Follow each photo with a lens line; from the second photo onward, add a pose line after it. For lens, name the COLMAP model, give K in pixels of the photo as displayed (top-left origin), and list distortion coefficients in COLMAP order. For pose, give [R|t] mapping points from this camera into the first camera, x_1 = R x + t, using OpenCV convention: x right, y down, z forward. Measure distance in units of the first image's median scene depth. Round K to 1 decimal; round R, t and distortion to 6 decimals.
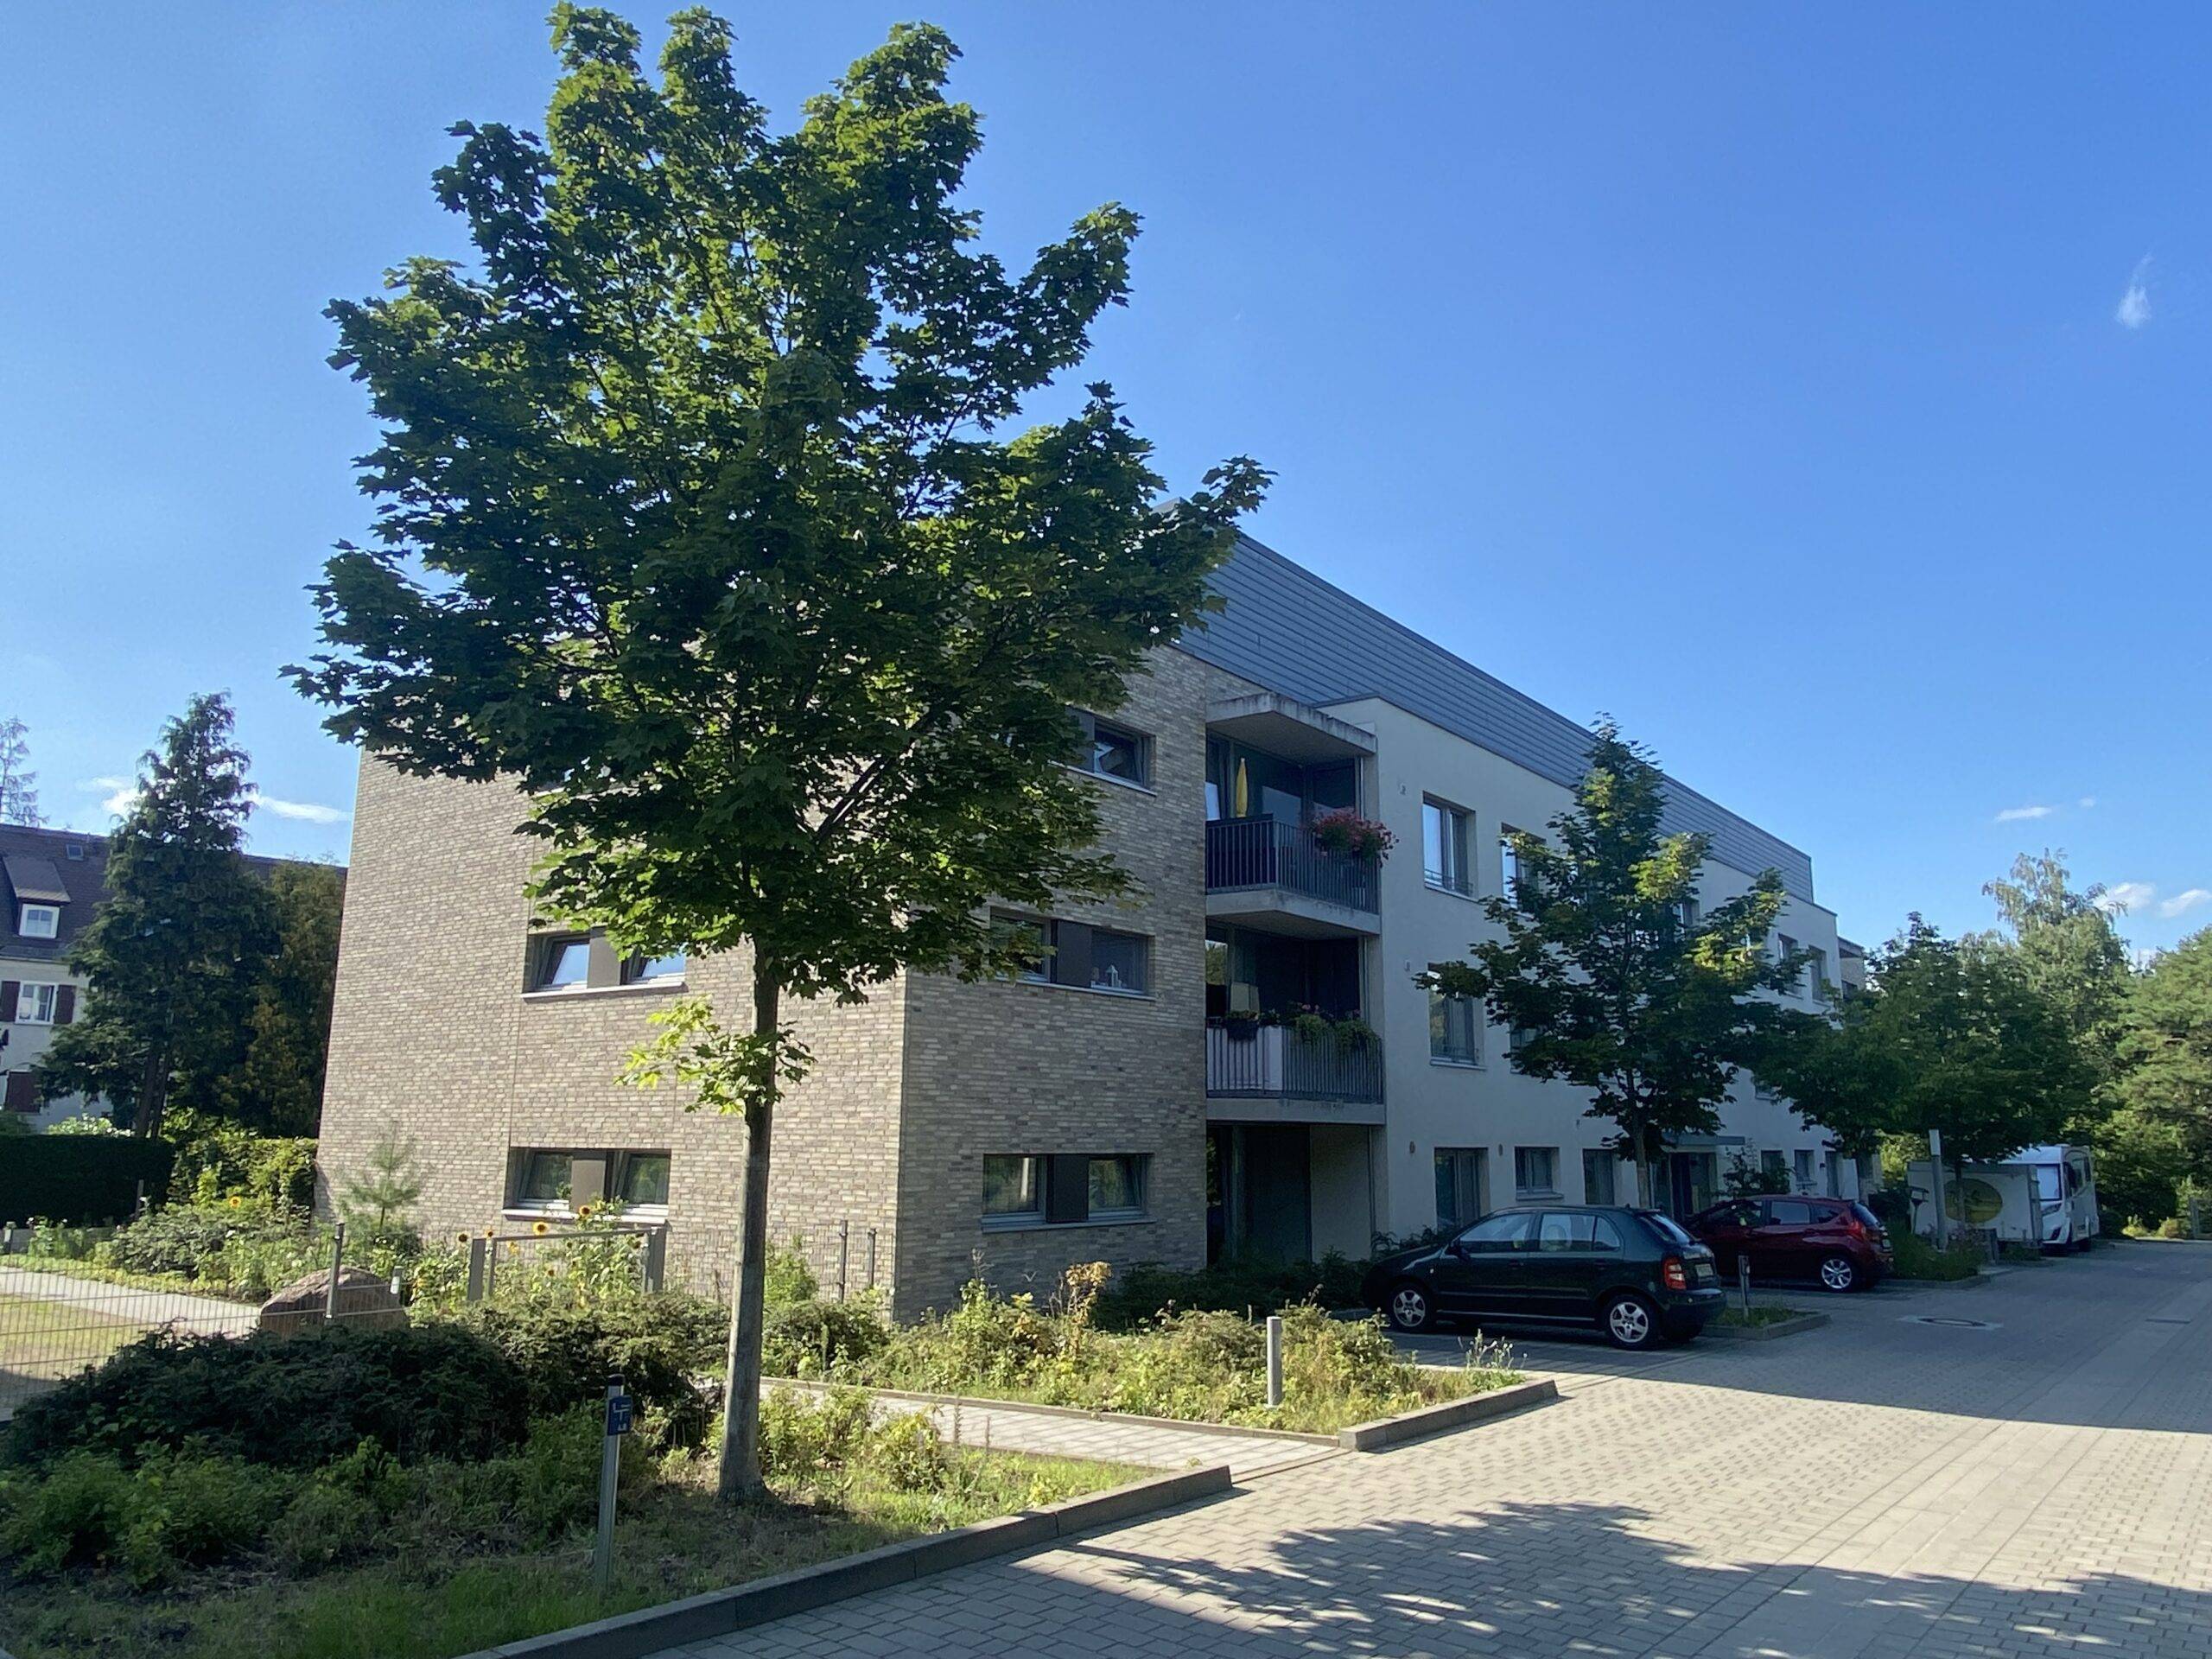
lens RADIAL K [[1583.8, 0, 1089.2], [0, 1583.8, 841.5], [0, 0, 1]] dist [0.008325, -0.007414]
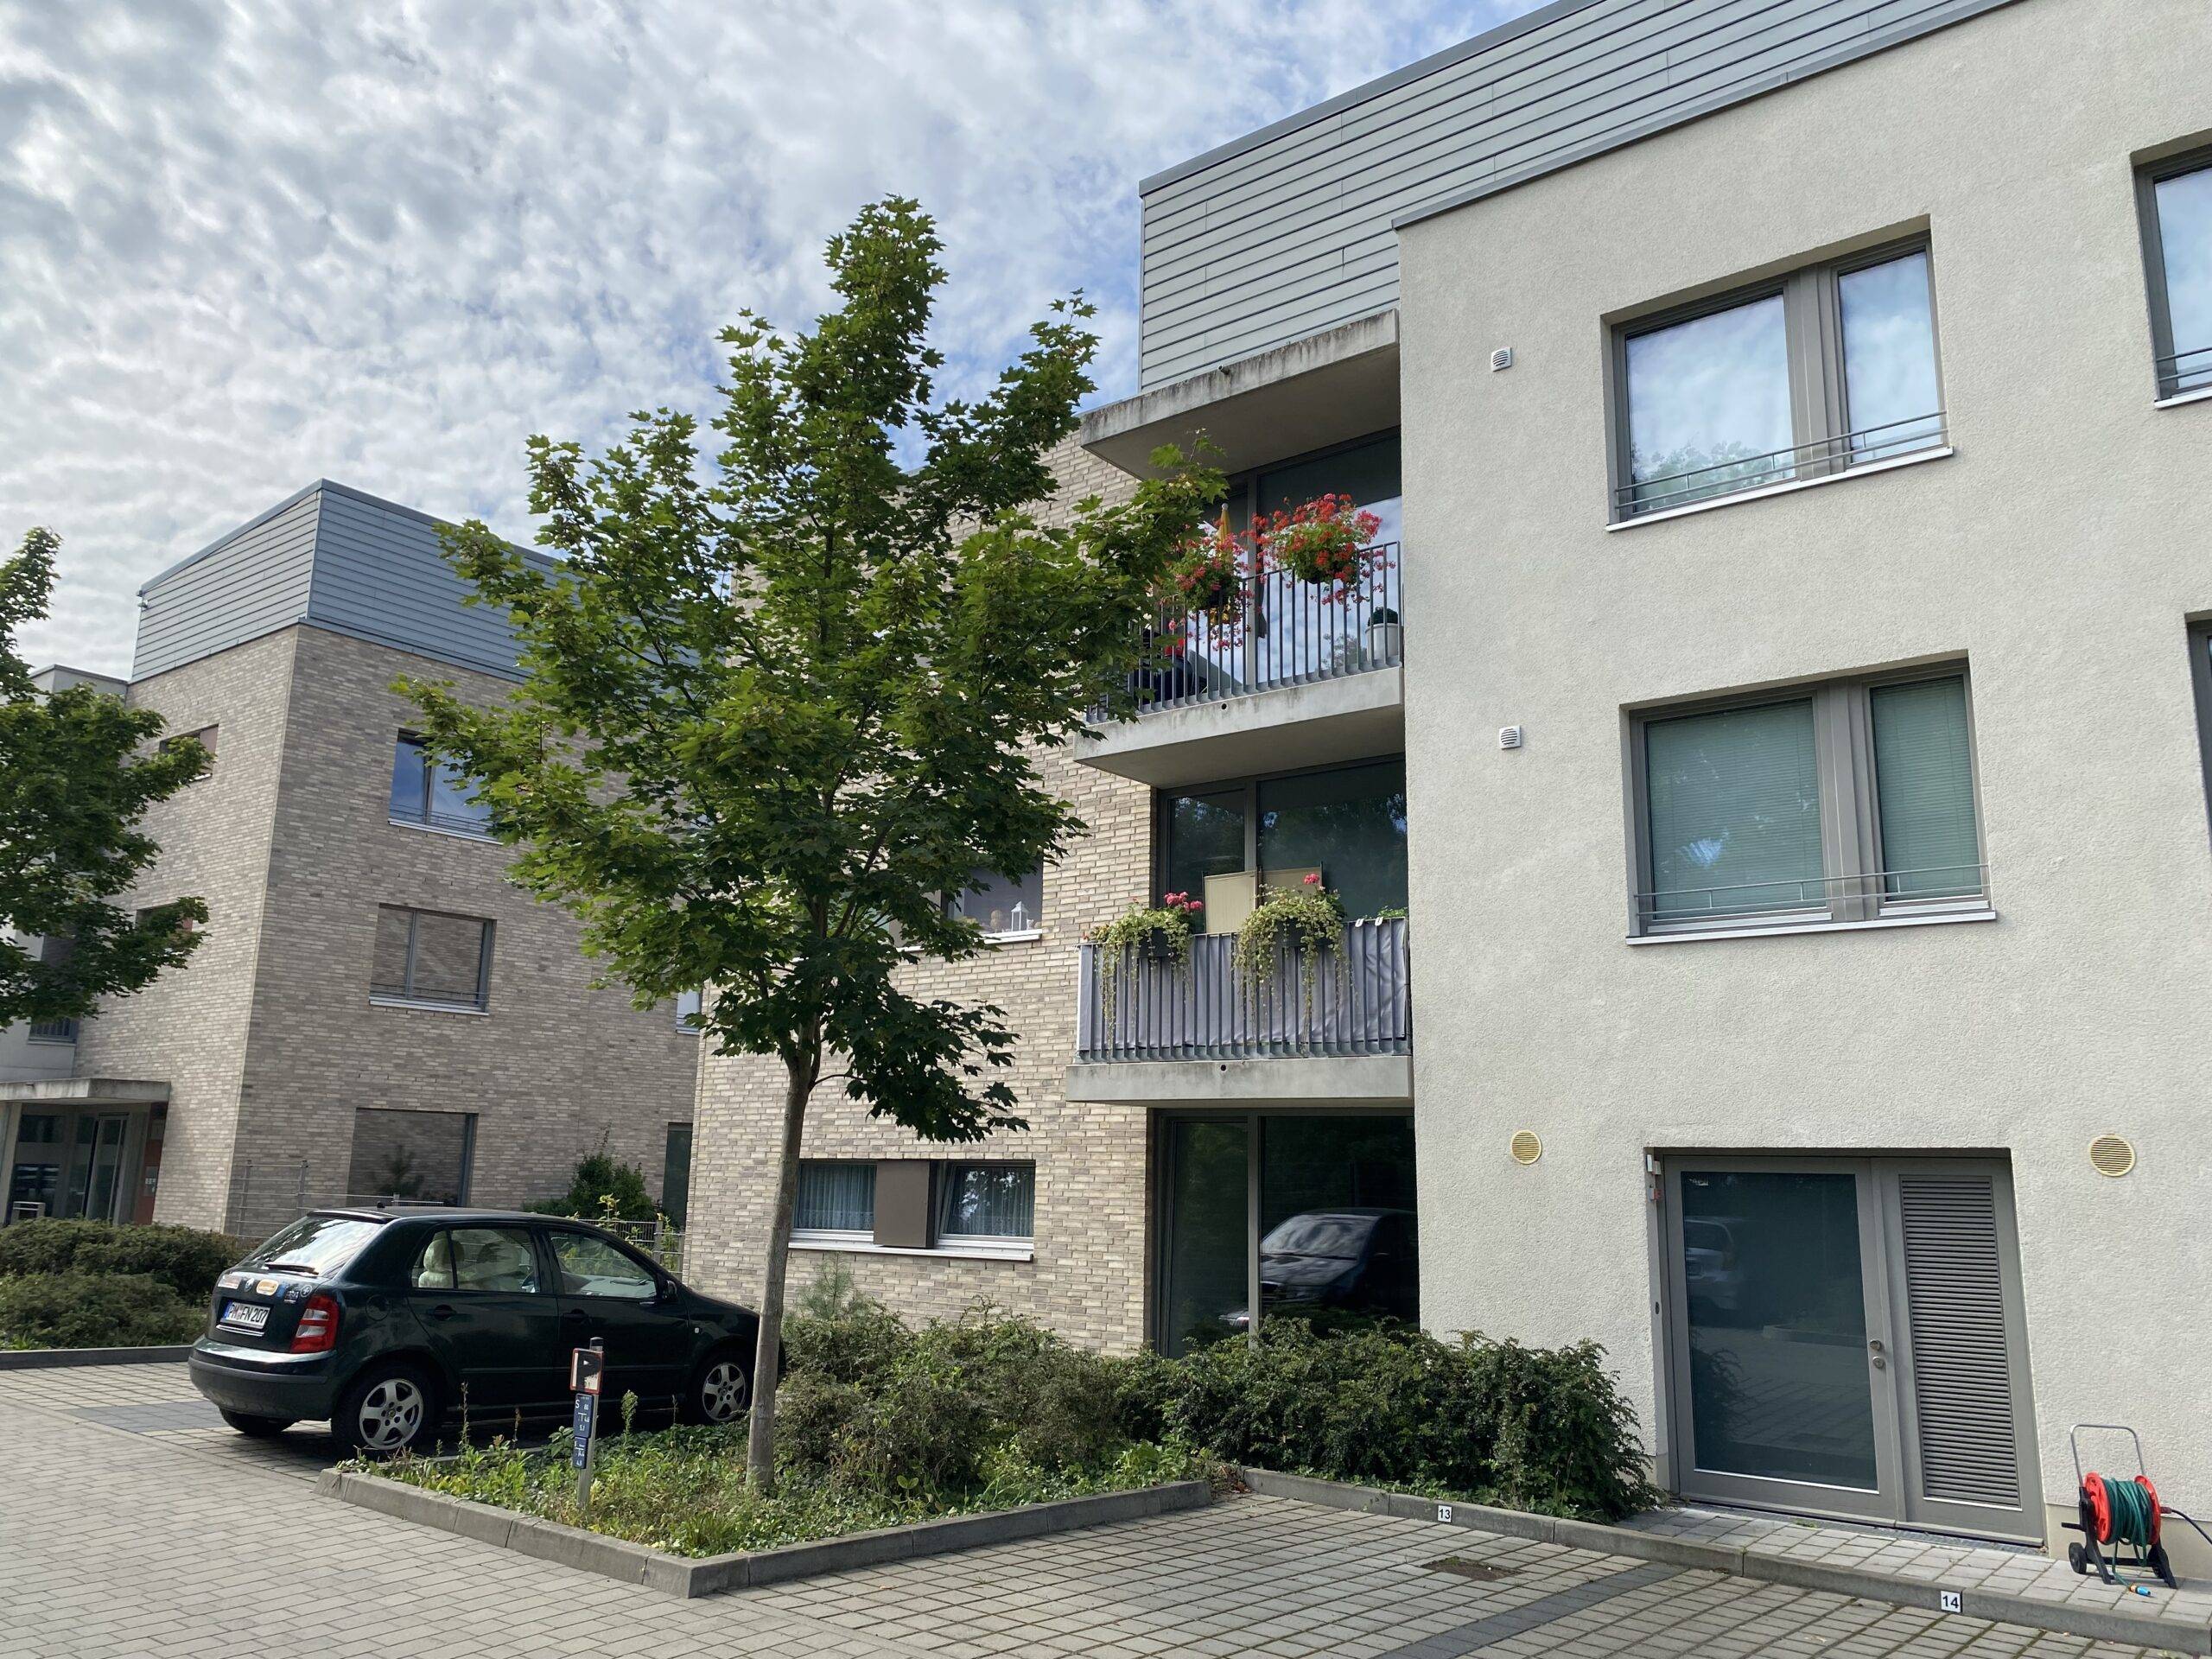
lens RADIAL K [[1714.6, 0, 1099.1], [0, 1714.6, 790.5], [0, 0, 1]] dist [0.035030, -0.060003]
pose [[-0.027299, -0.239481, -0.970517, 0.934496], [0.159568, 0.957386, -0.240729, 0.264440], [0.986809, -0.161435, 0.012078, 1.215987]]
